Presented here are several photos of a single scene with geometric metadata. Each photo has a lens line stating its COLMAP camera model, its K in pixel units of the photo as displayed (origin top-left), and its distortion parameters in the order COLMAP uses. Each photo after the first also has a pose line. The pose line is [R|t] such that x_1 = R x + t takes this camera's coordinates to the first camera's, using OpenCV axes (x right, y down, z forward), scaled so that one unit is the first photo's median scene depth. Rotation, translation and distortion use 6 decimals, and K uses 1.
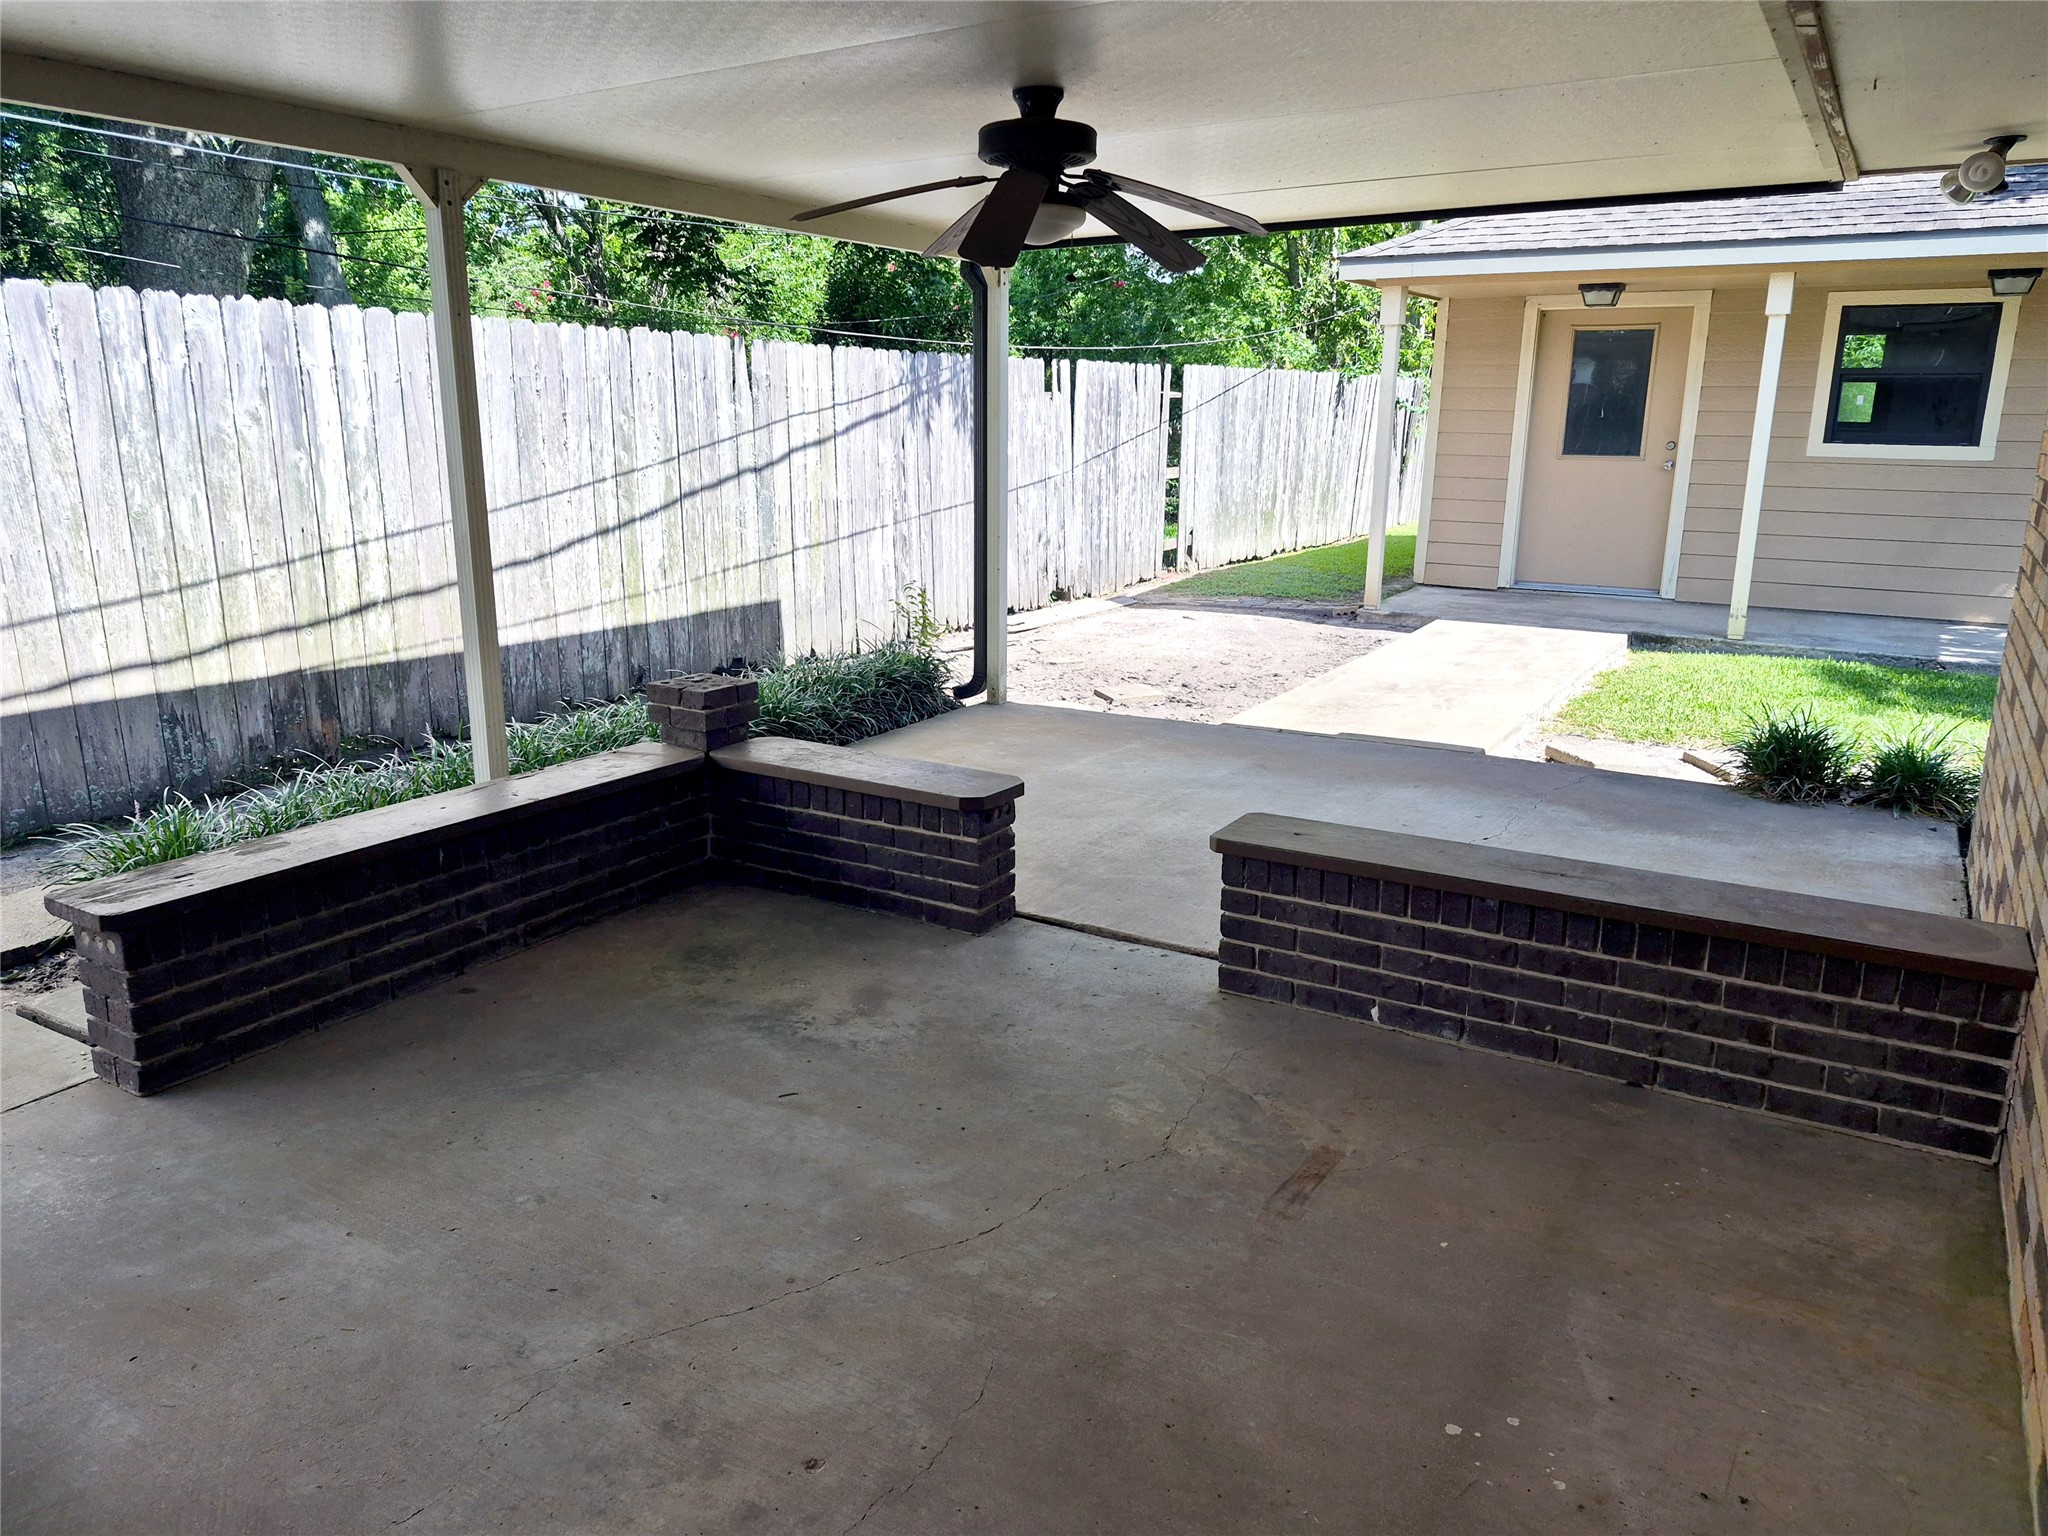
lens RADIAL K [[1415.6, 0, 1006.8], [0, 1415.6, 758.4], [0, 0, 1]] dist [0.072091, -0.078125]
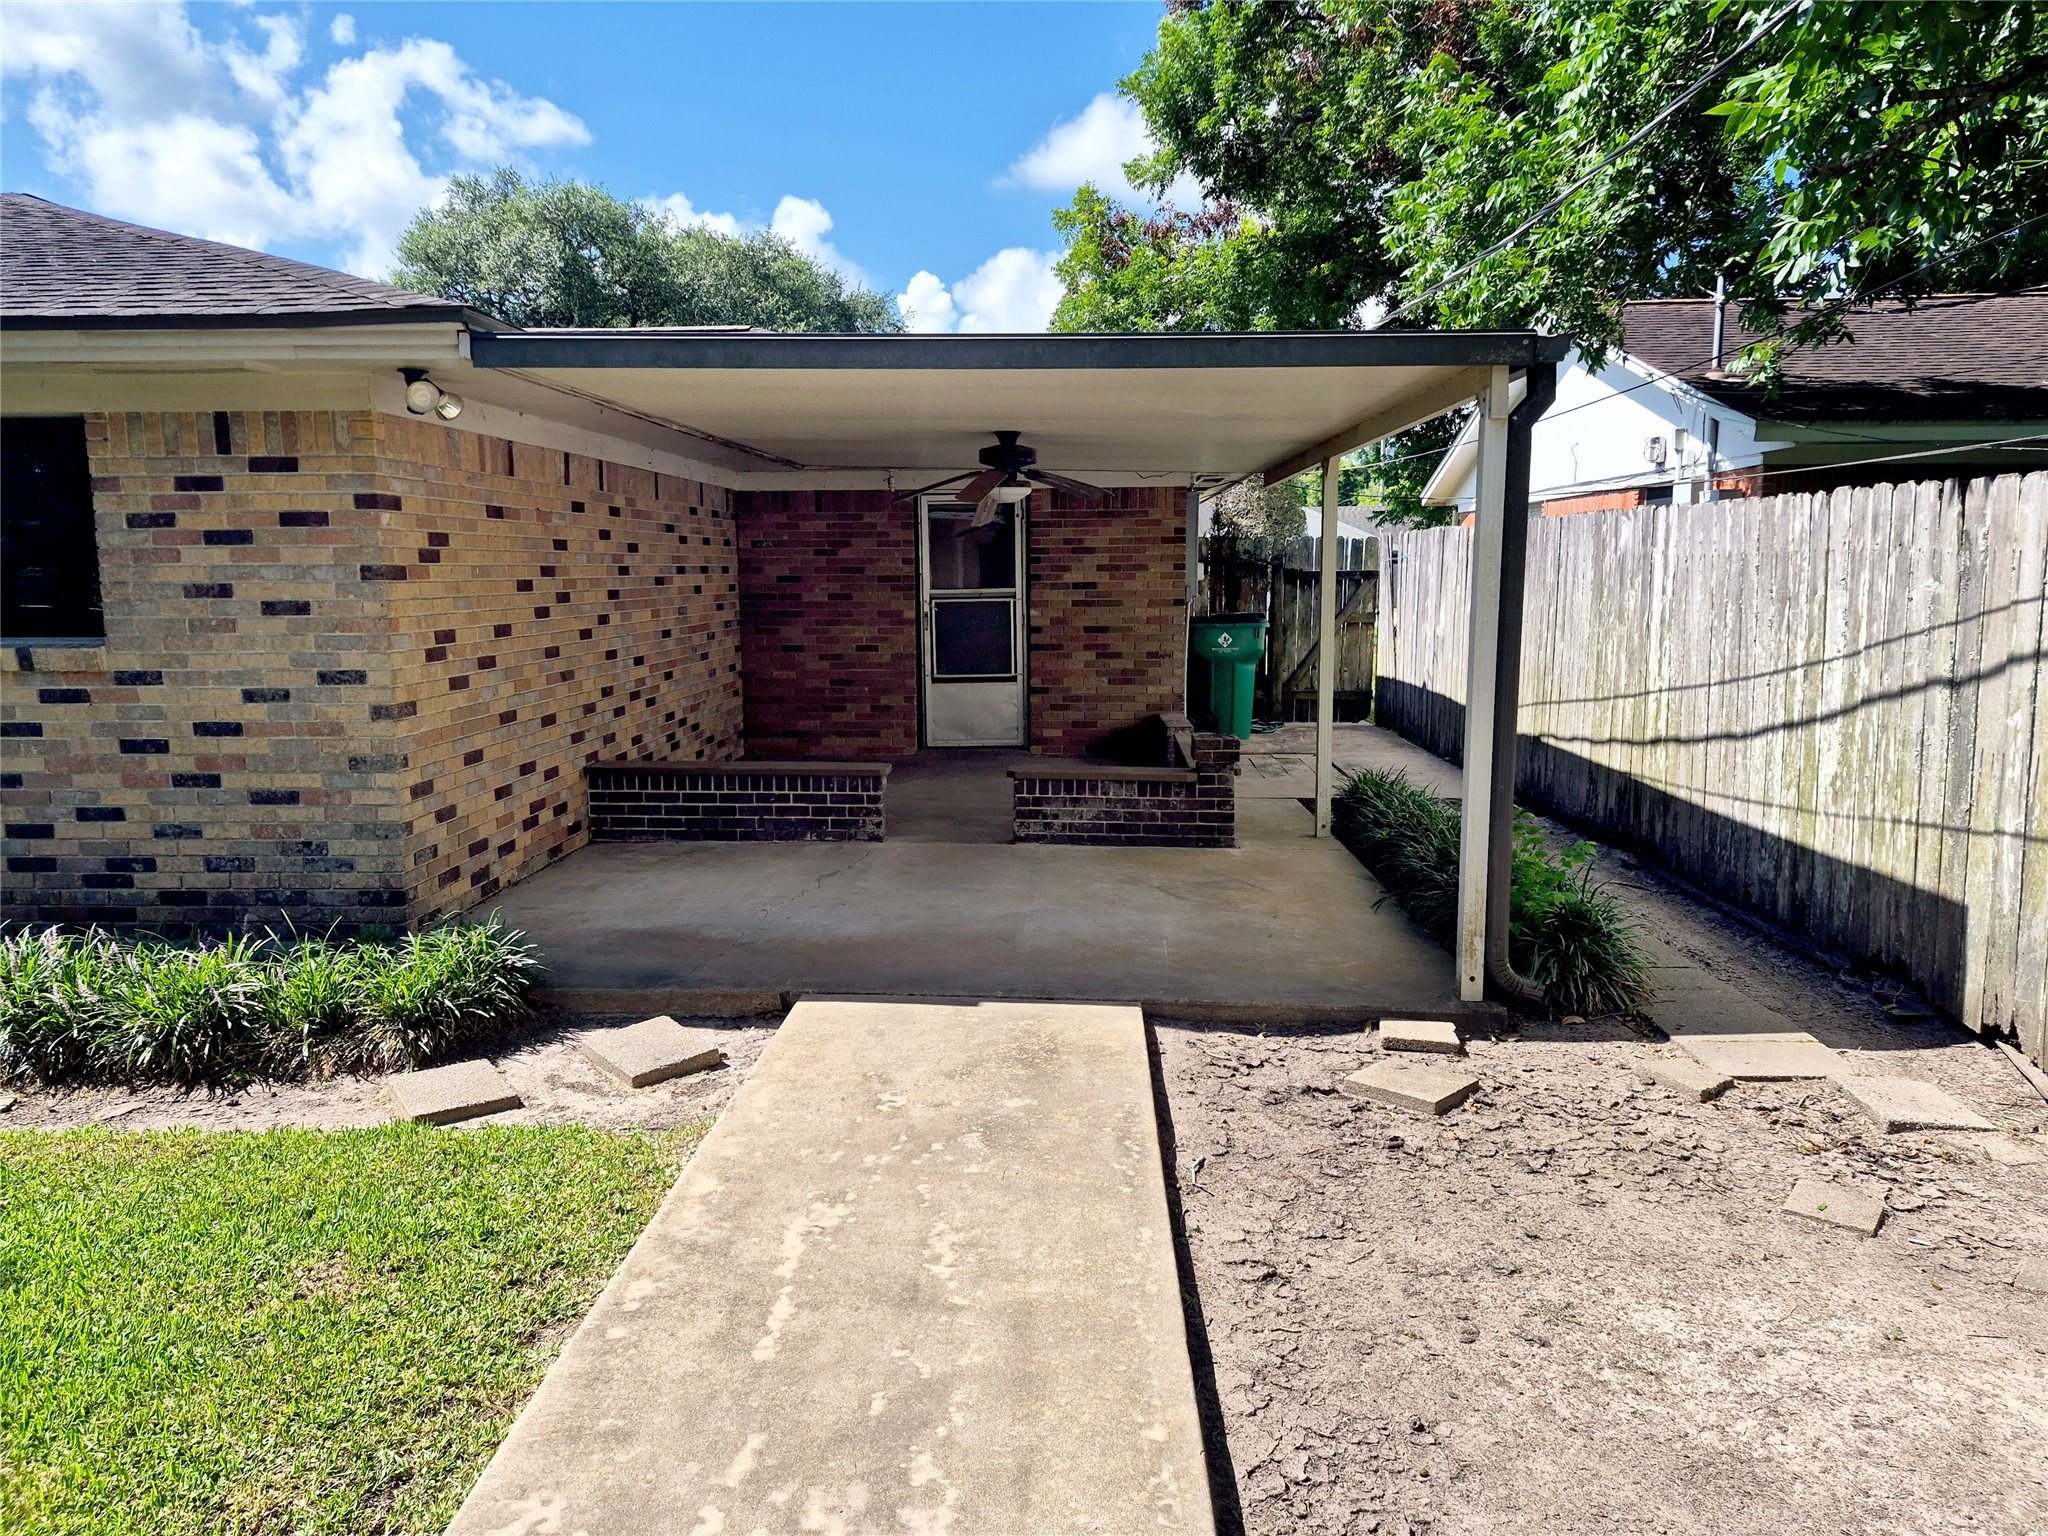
lens RADIAL K [[1415.6, 0, 1027.5], [0, 1415.6, 747.9], [0, 0, 1]] dist [0.072091, -0.078125]
pose [[-0.868352, 0.058339, -0.492506, 0.374642], [-0.121109, 0.938050, 0.324646, -0.256515], [0.480934, 0.341554, -0.807492, 1.023428]]
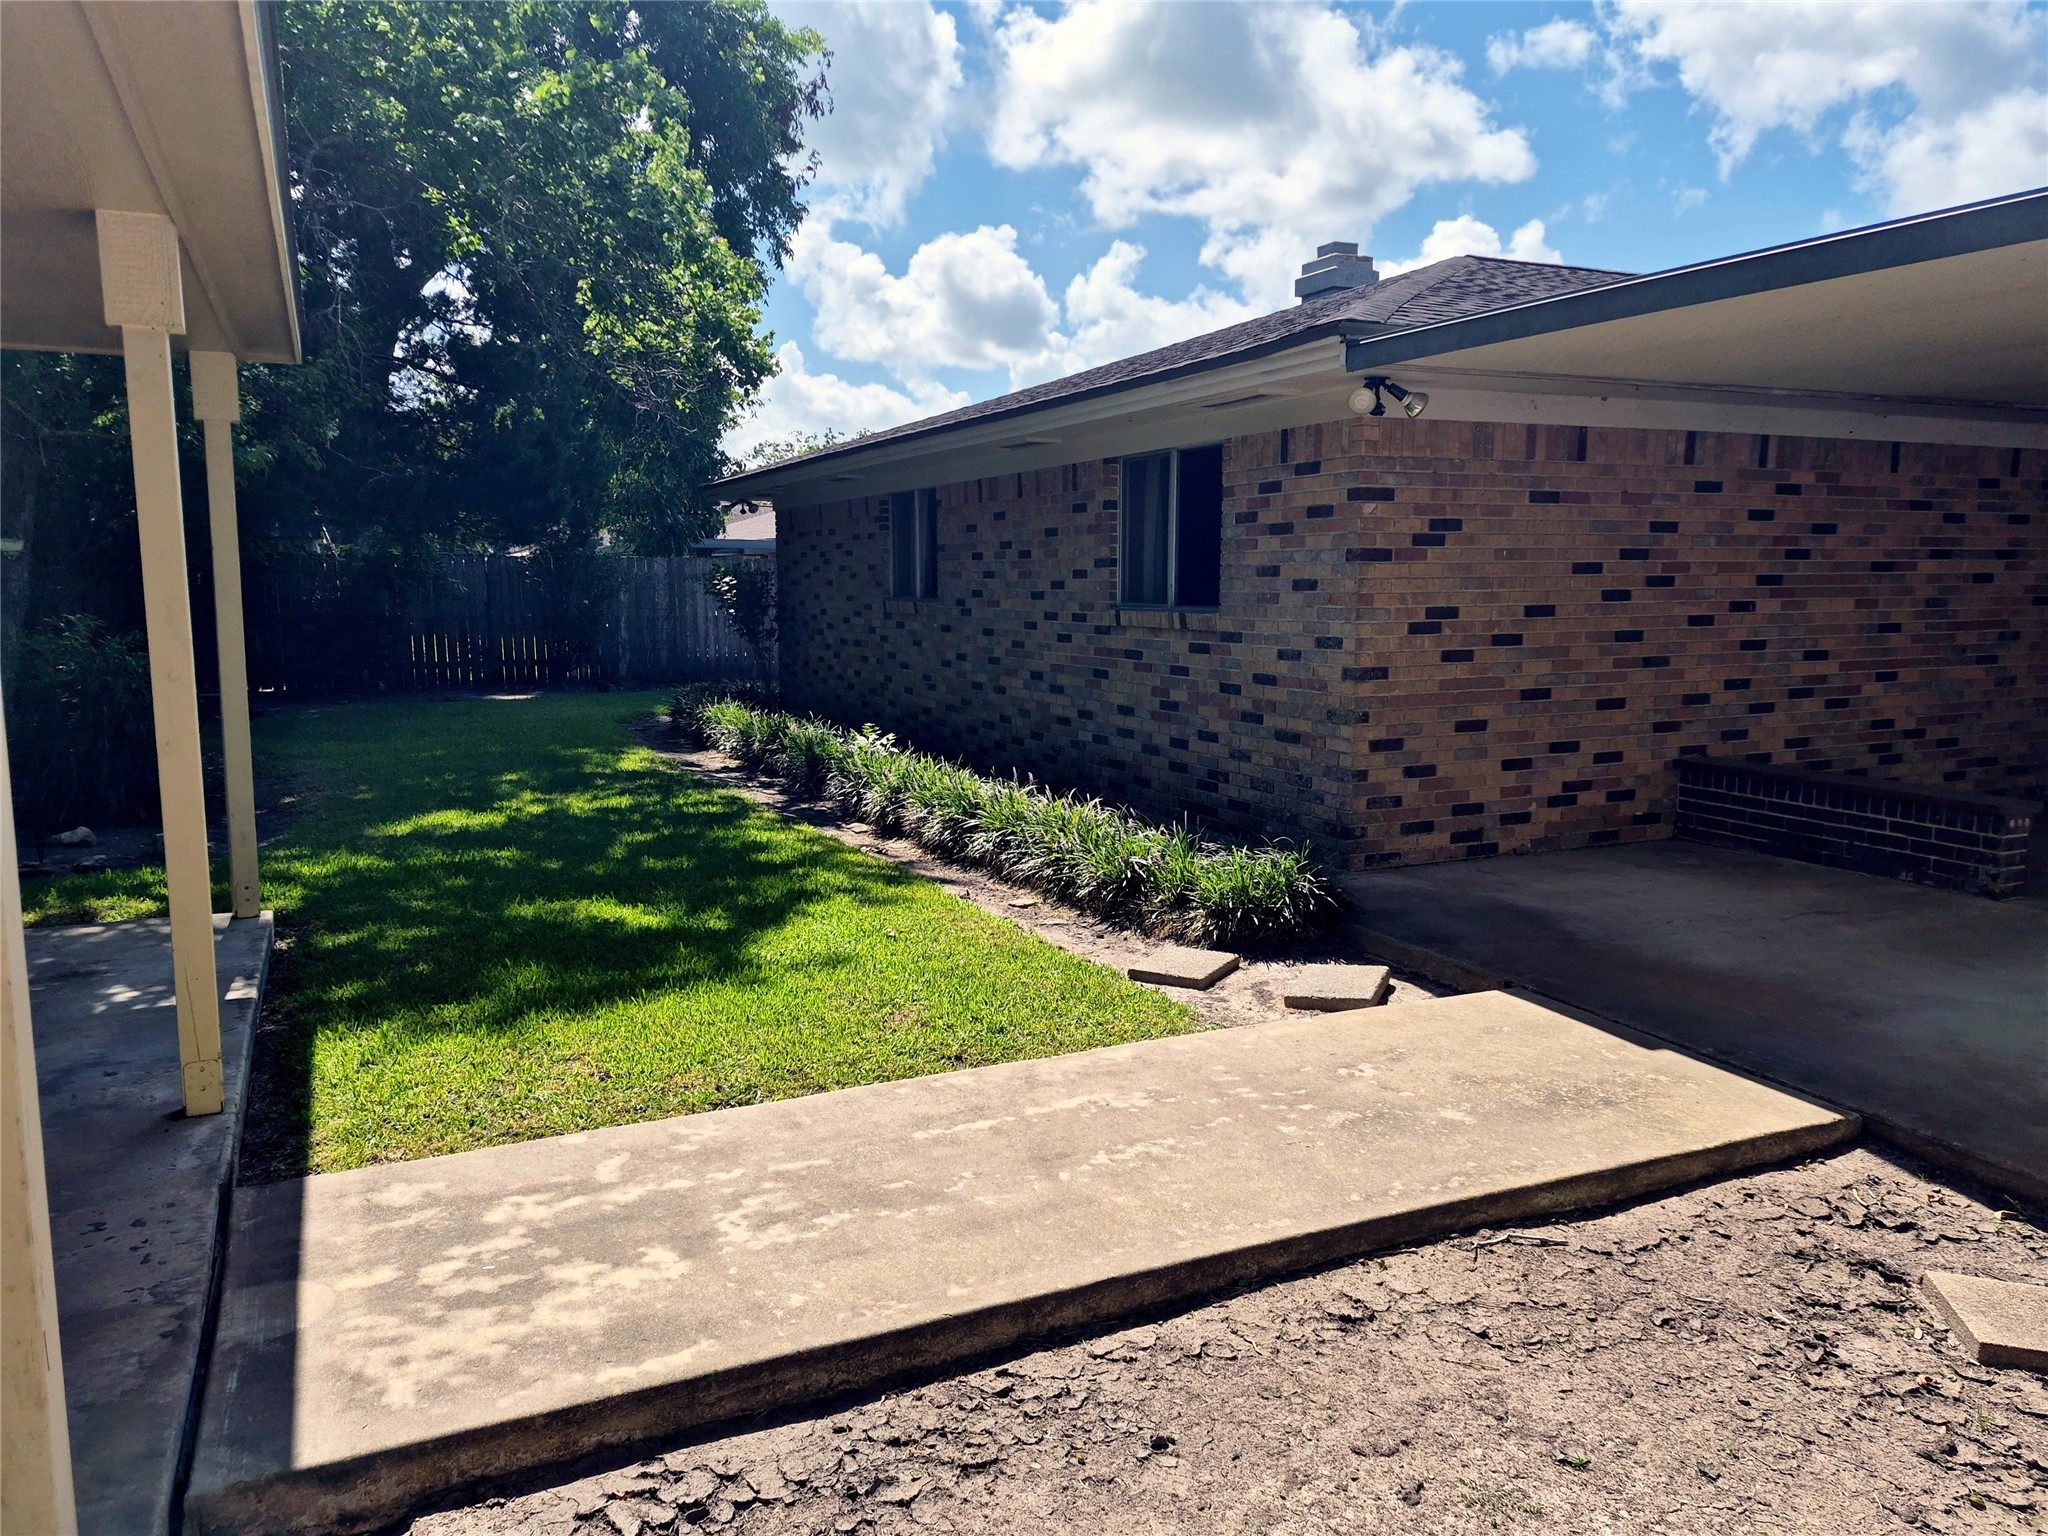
lens RADIAL K [[1415.6, 0, 1011.3], [0, 1415.6, 752.1], [0, 0, 1]] dist [0.072091, -0.078125]
pose [[-0.842993, -0.072675, 0.532992, 0.089960], [0.124077, 0.937844, 0.324121, -0.254672], [-0.523419, 0.339364, -0.781579, 1.050664]]
